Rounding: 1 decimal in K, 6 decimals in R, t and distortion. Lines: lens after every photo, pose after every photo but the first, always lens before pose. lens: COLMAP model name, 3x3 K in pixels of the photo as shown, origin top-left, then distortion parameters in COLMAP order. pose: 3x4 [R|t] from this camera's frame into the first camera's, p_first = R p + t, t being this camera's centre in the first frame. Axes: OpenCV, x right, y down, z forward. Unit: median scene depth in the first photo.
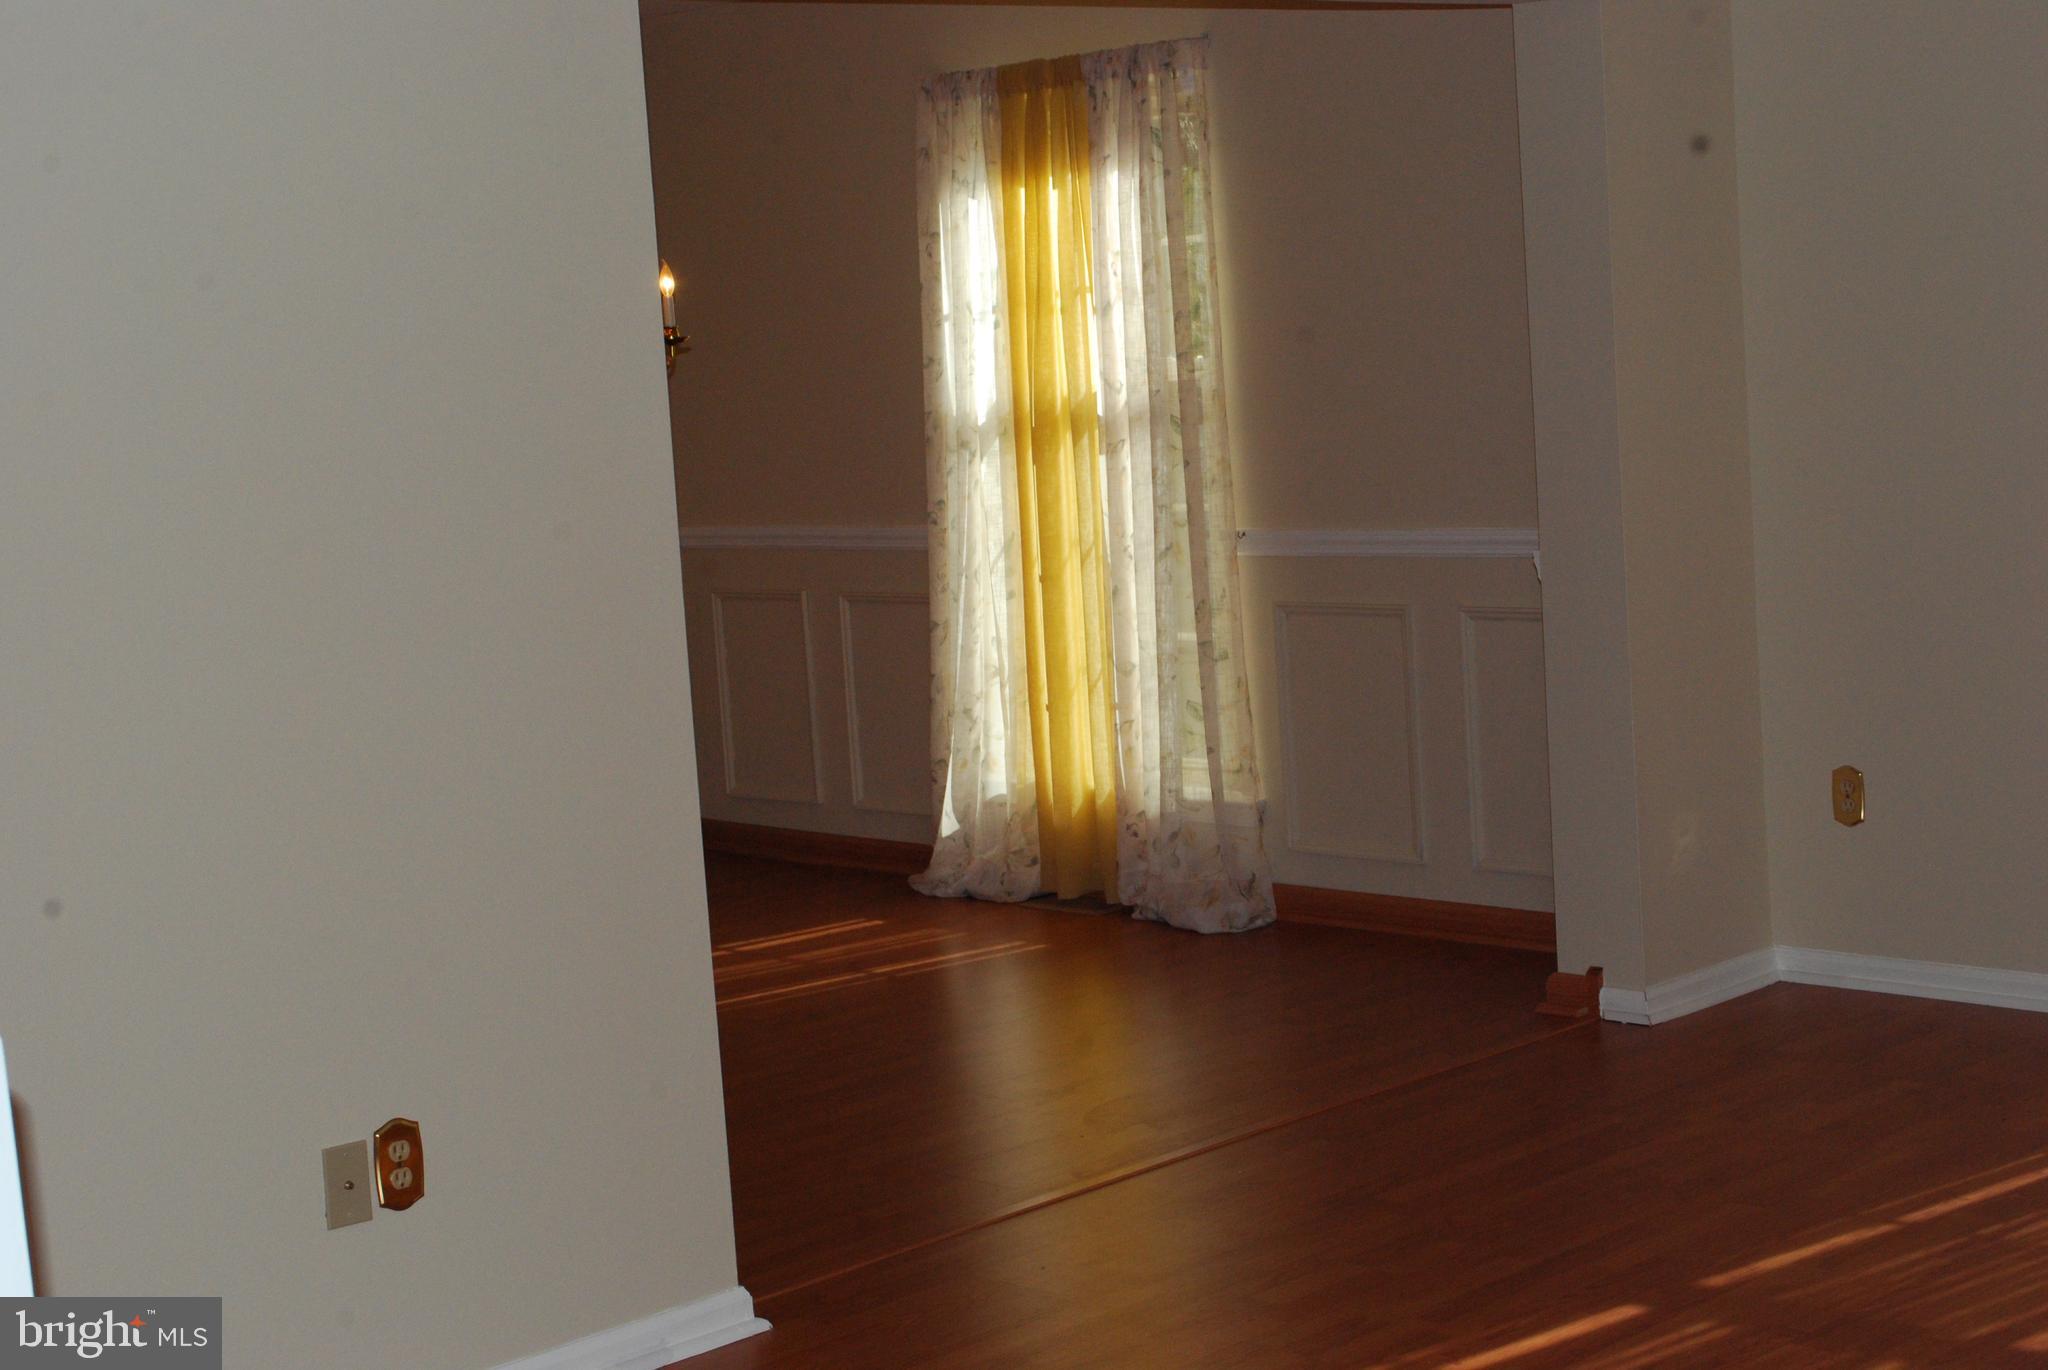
lens RADIAL K [[3228.0, 0, 1024.0], [0, 3228.0, 685.0], [0, 0, 1]] dist [-0.050339, 0.012837]
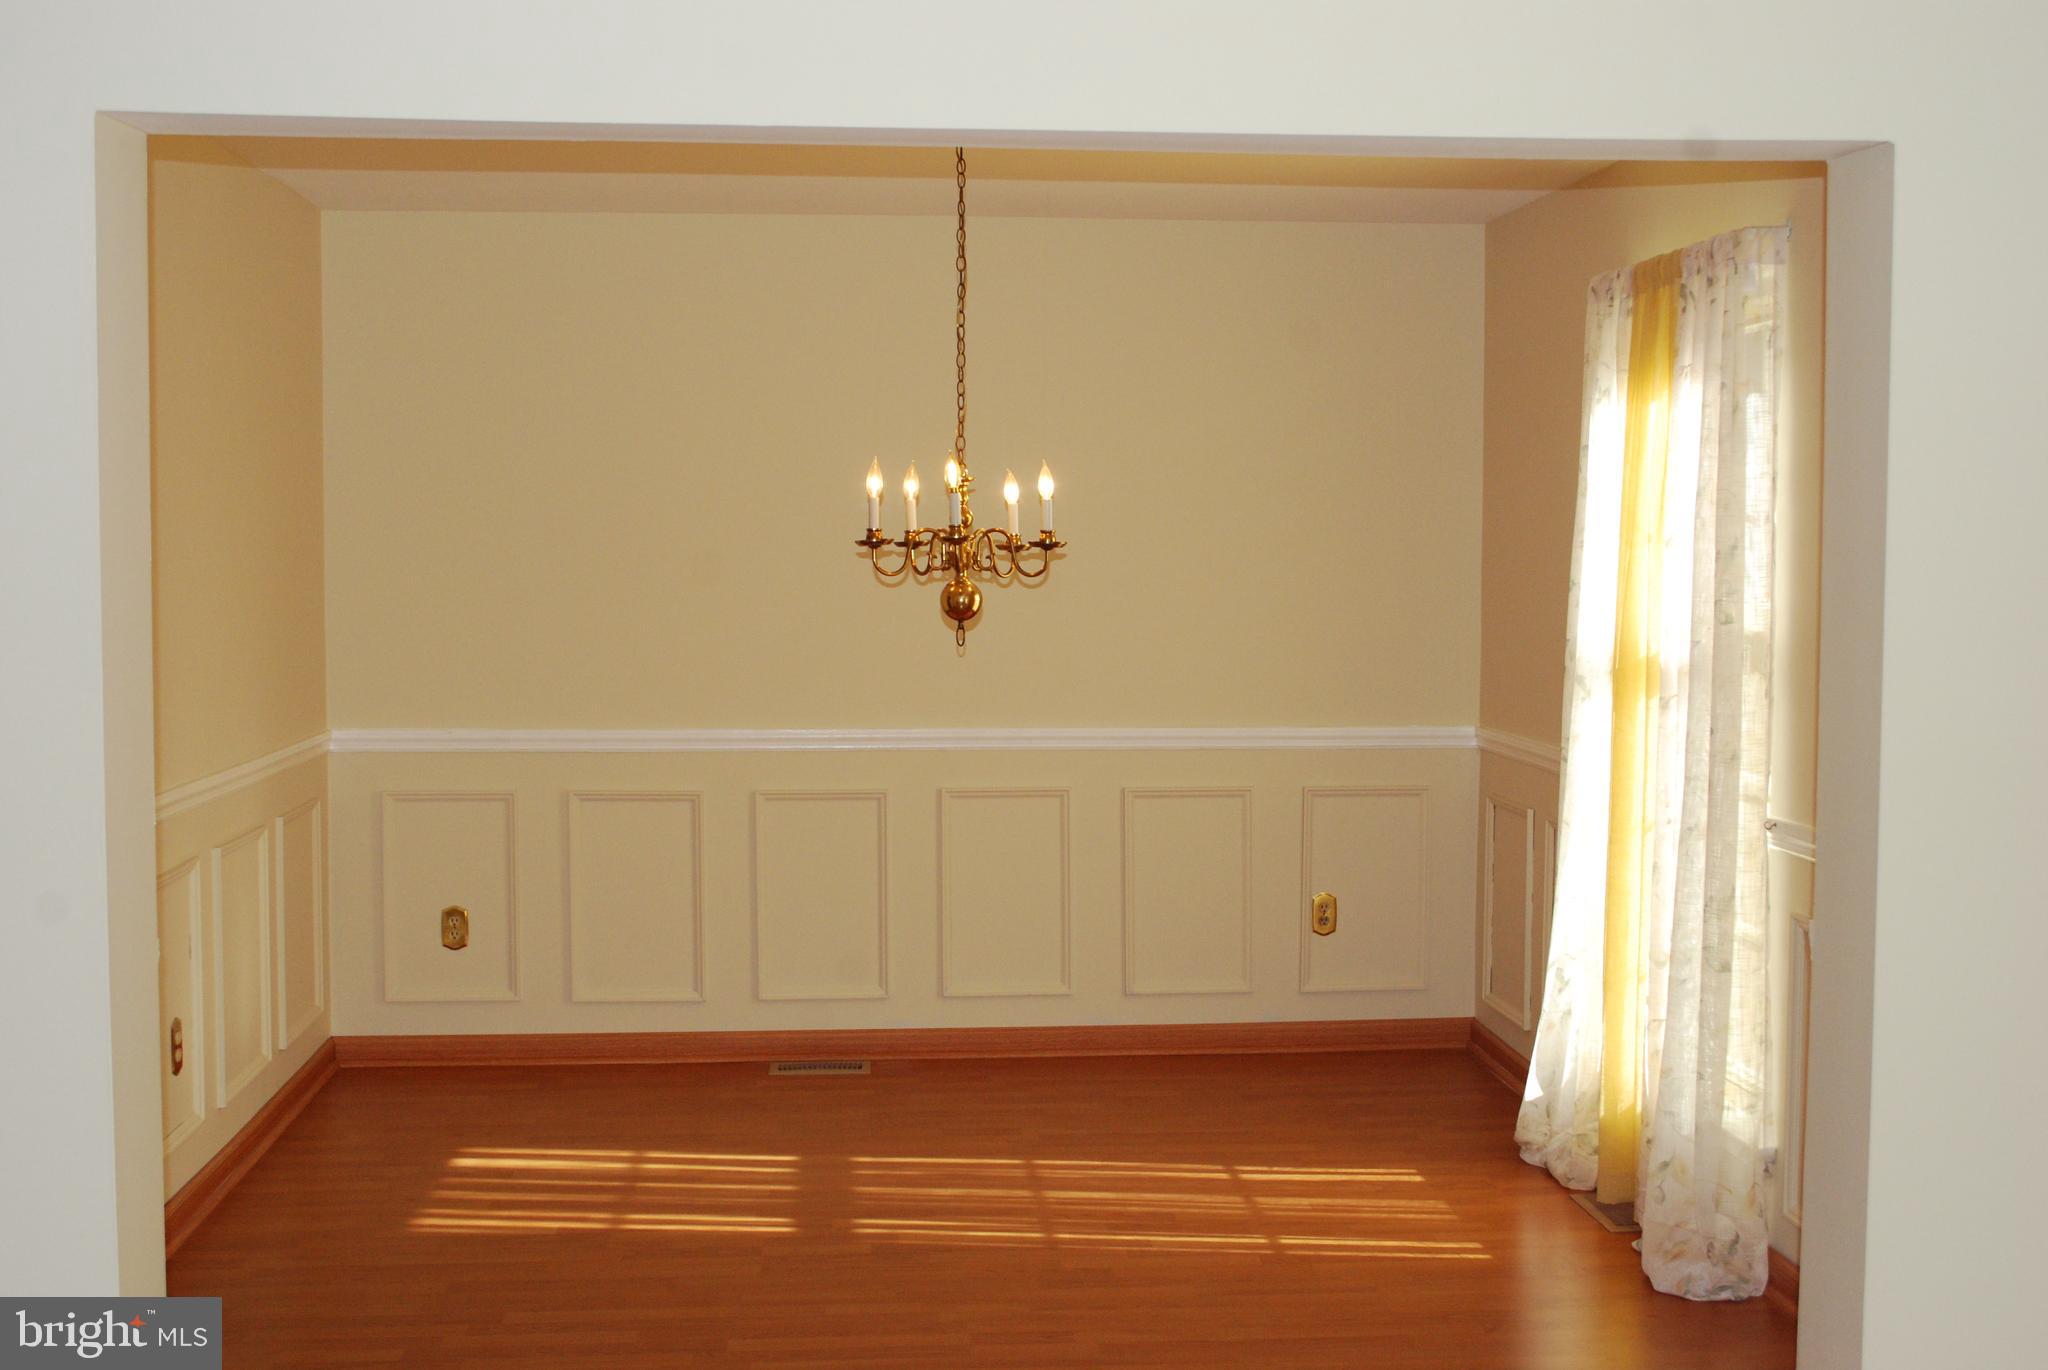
lens RADIAL K [[2395.5, 0, 1024.0], [0, 2395.5, 685.0], [0, 0, 1]] dist [-0.015471, -0.028073]
pose [[0.778250, 0.107376, -0.618706, 0.438453], [-0.124107, 0.992139, 0.016075, -0.102238], [0.615568, 0.064275, 0.785458, 0.596004]]
